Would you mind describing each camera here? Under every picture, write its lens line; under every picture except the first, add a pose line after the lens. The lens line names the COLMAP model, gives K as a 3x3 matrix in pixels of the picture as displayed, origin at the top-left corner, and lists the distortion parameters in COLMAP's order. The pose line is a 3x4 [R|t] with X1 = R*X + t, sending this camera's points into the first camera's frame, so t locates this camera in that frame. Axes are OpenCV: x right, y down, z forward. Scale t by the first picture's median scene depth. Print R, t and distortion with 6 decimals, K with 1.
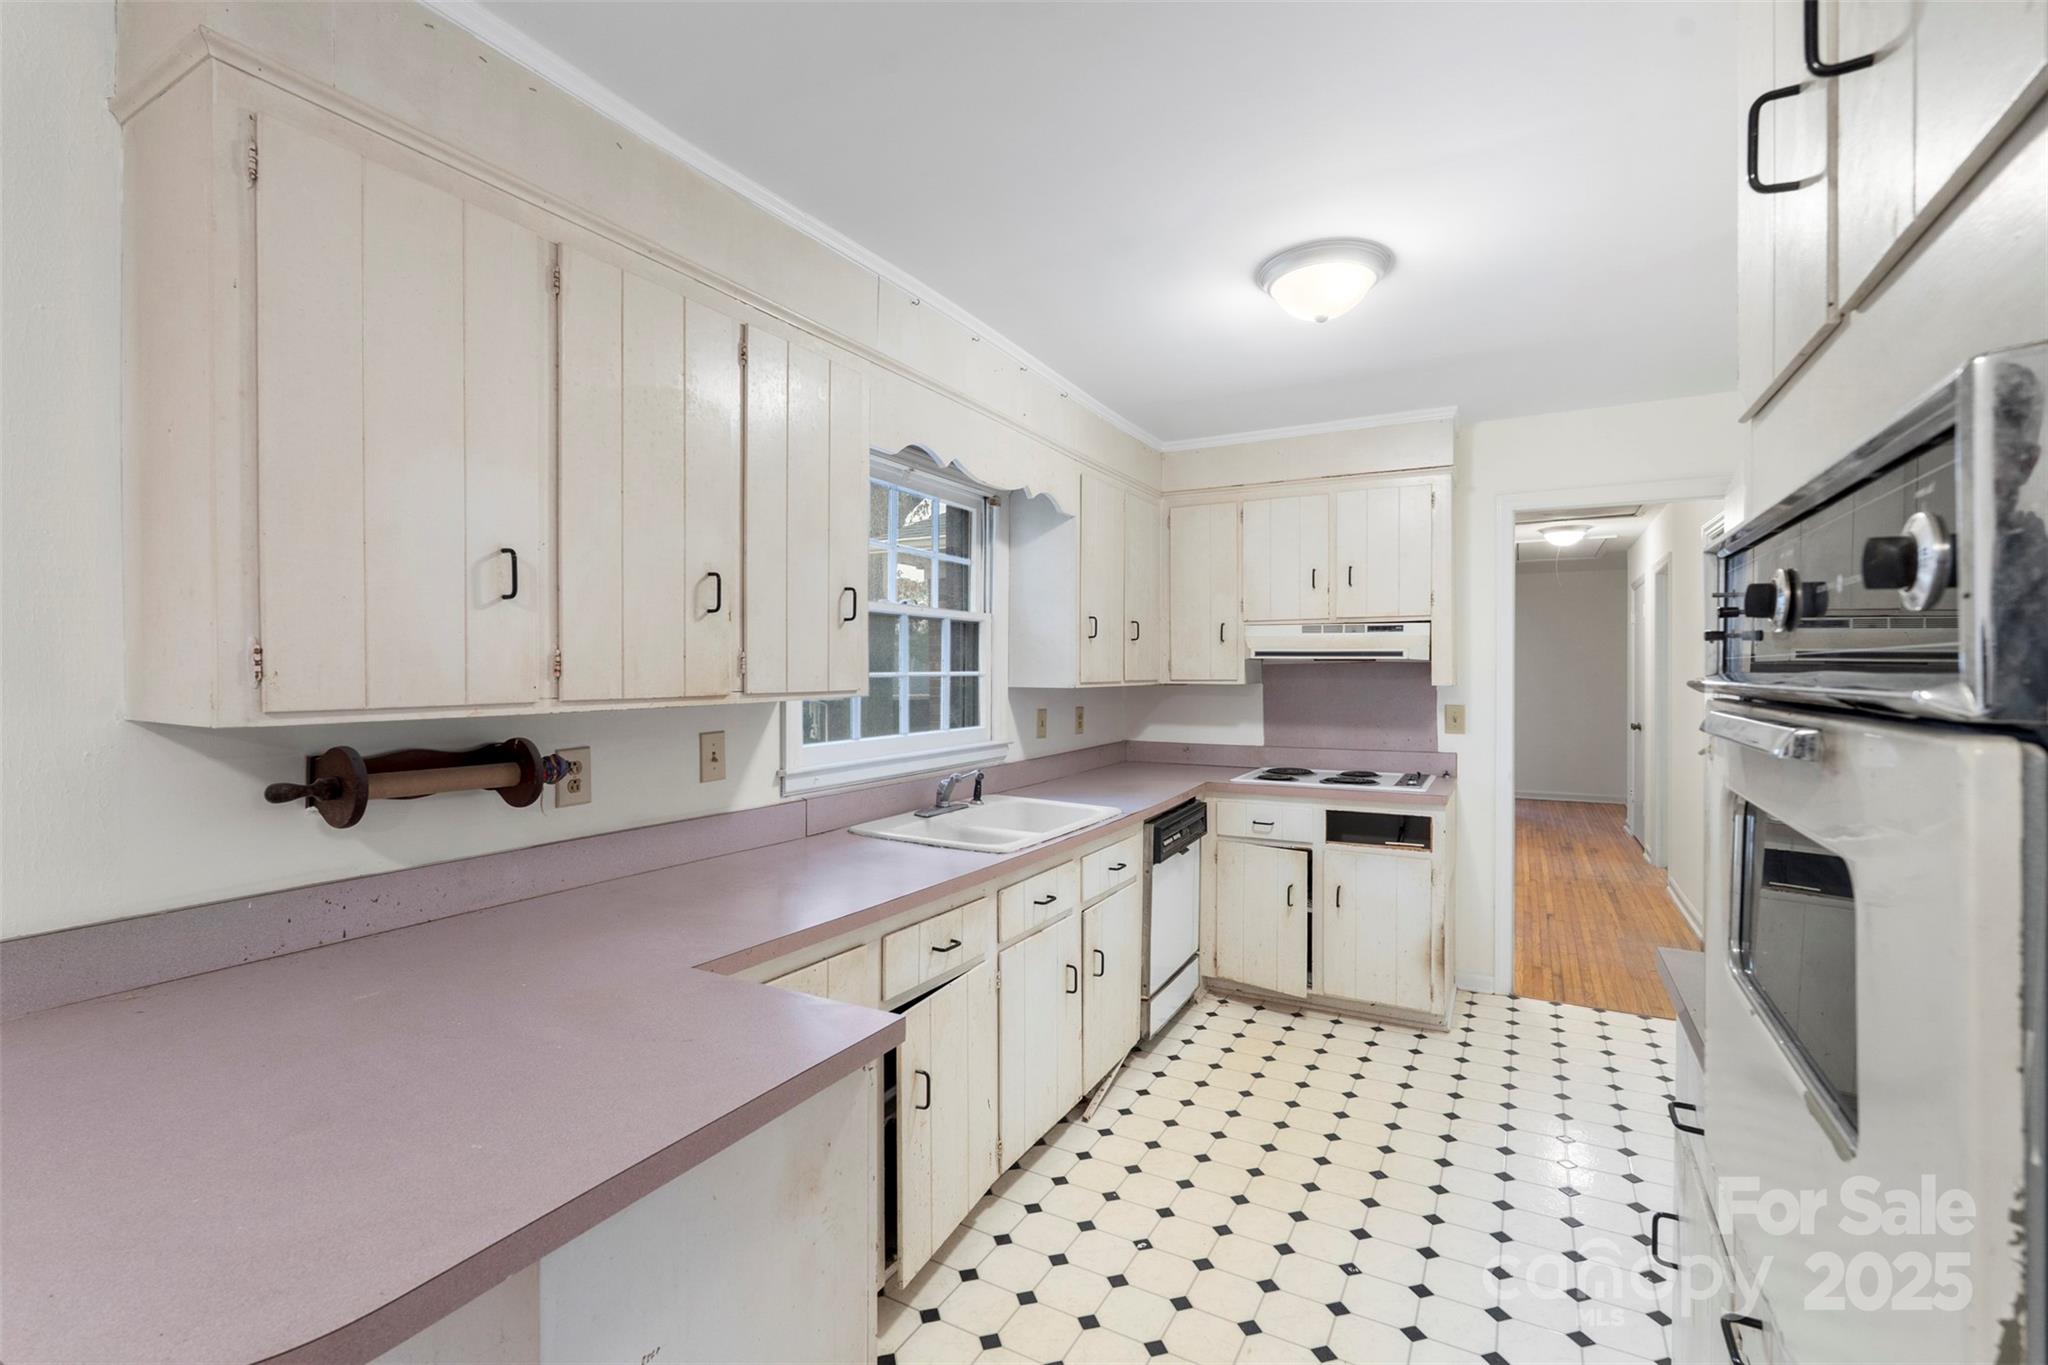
lens RADIAL K [[908.1, 0, 1030.8], [0, 908.1, 677.5], [0, 0, 1]] dist [-0.000646, 0.001247]
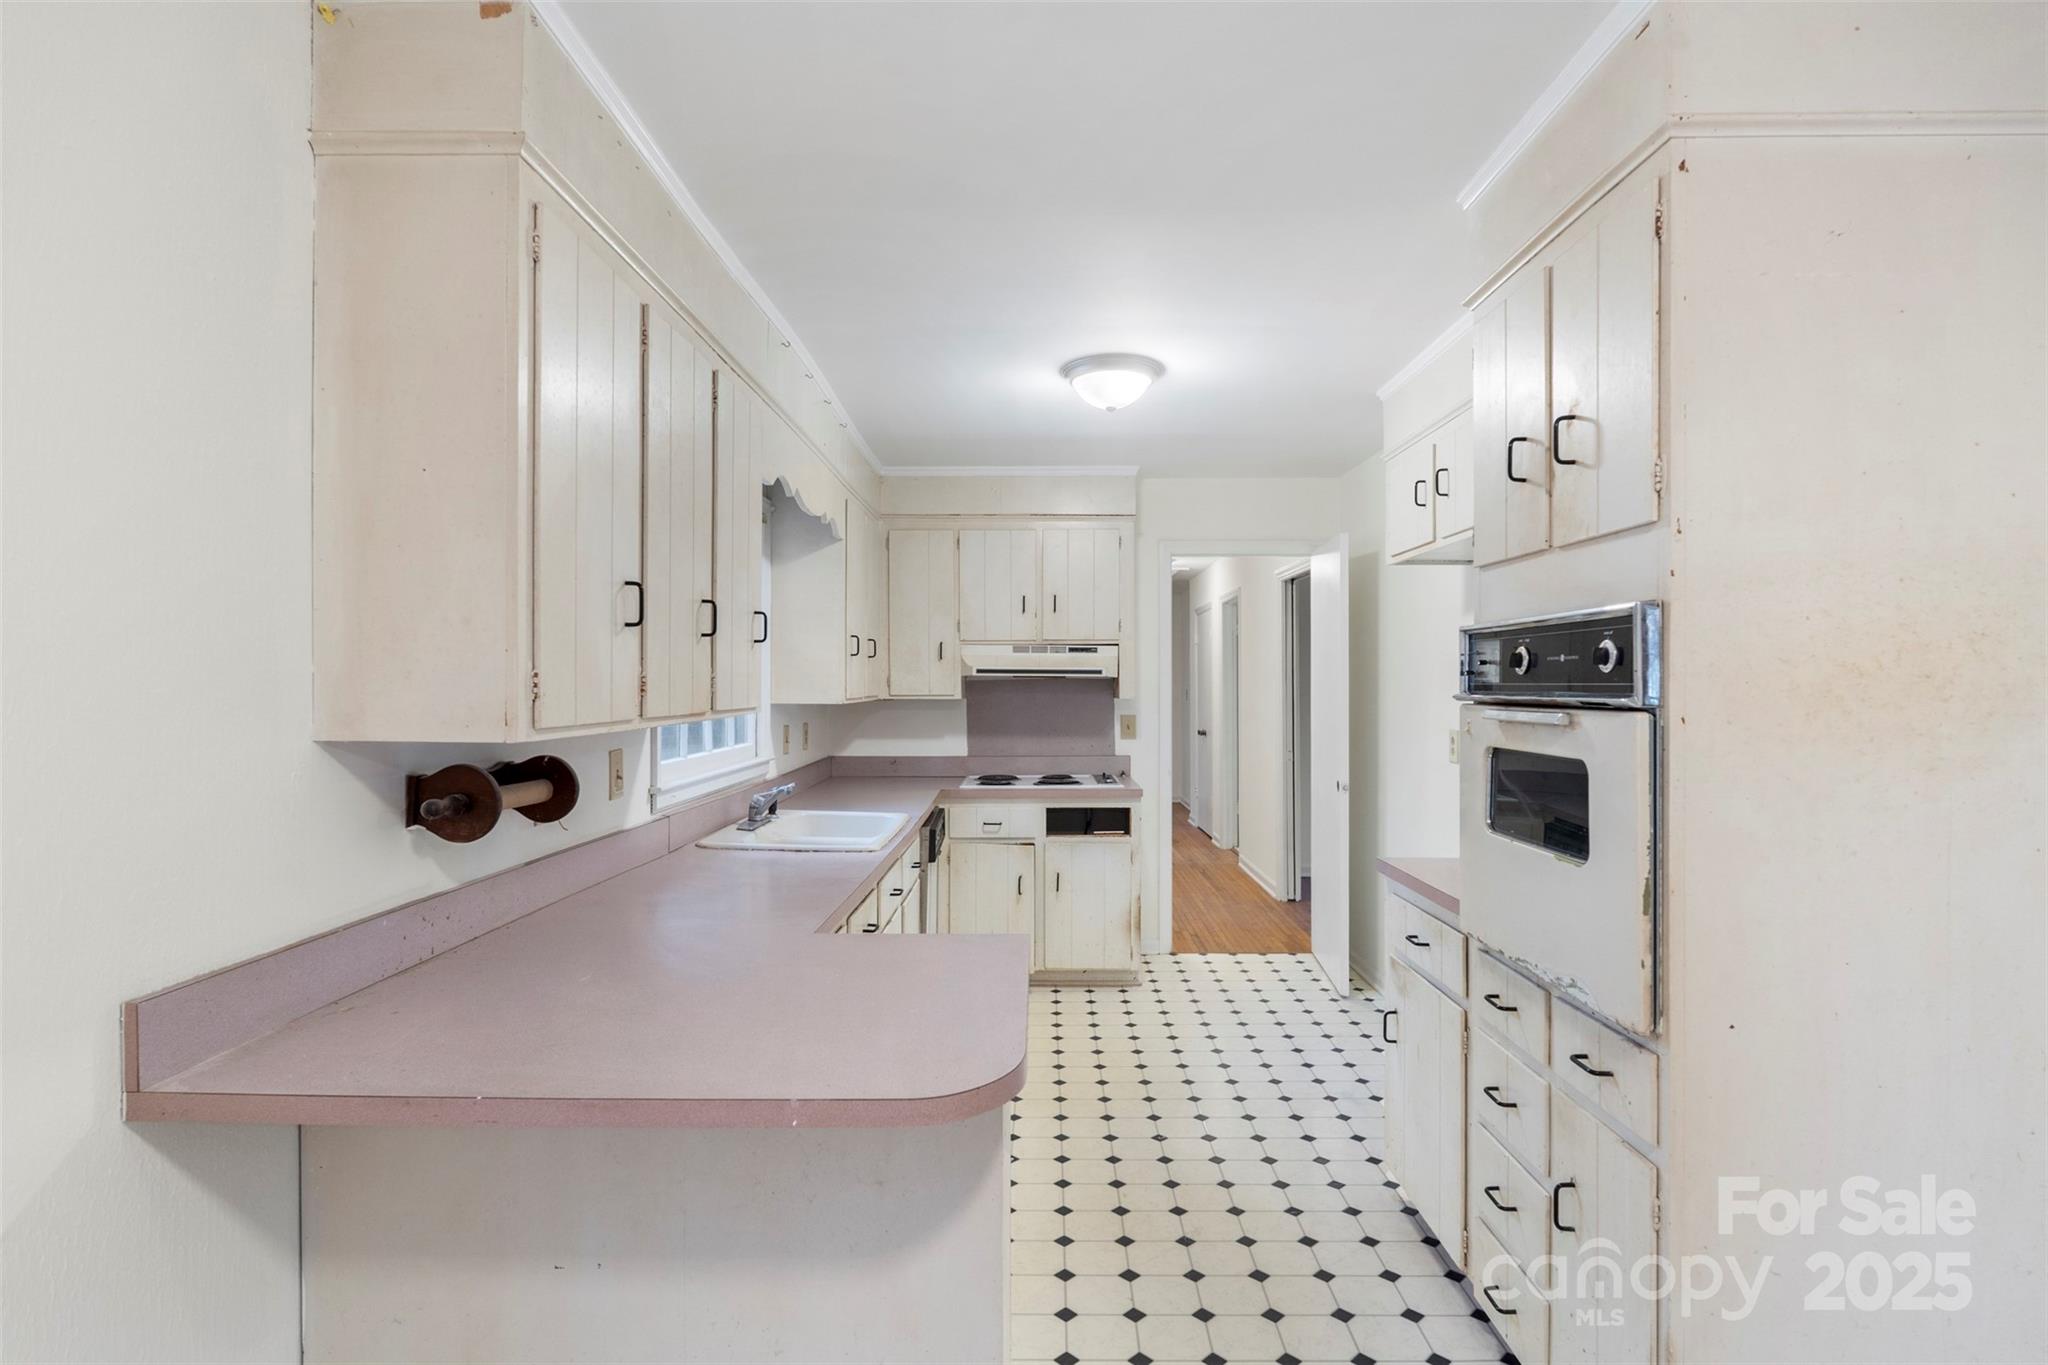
lens RADIAL K [[1039.1, 0, 1041.4], [0, 1039.1, 689.2], [0, 0, 1]] dist [-0.001839, -0.000491]
pose [[0.878108, -0.002664, 0.478455, -0.322474], [0.003600, 0.999993, -0.001038, -0.002917], [-0.478448, 0.002634, 0.878112, -0.156167]]
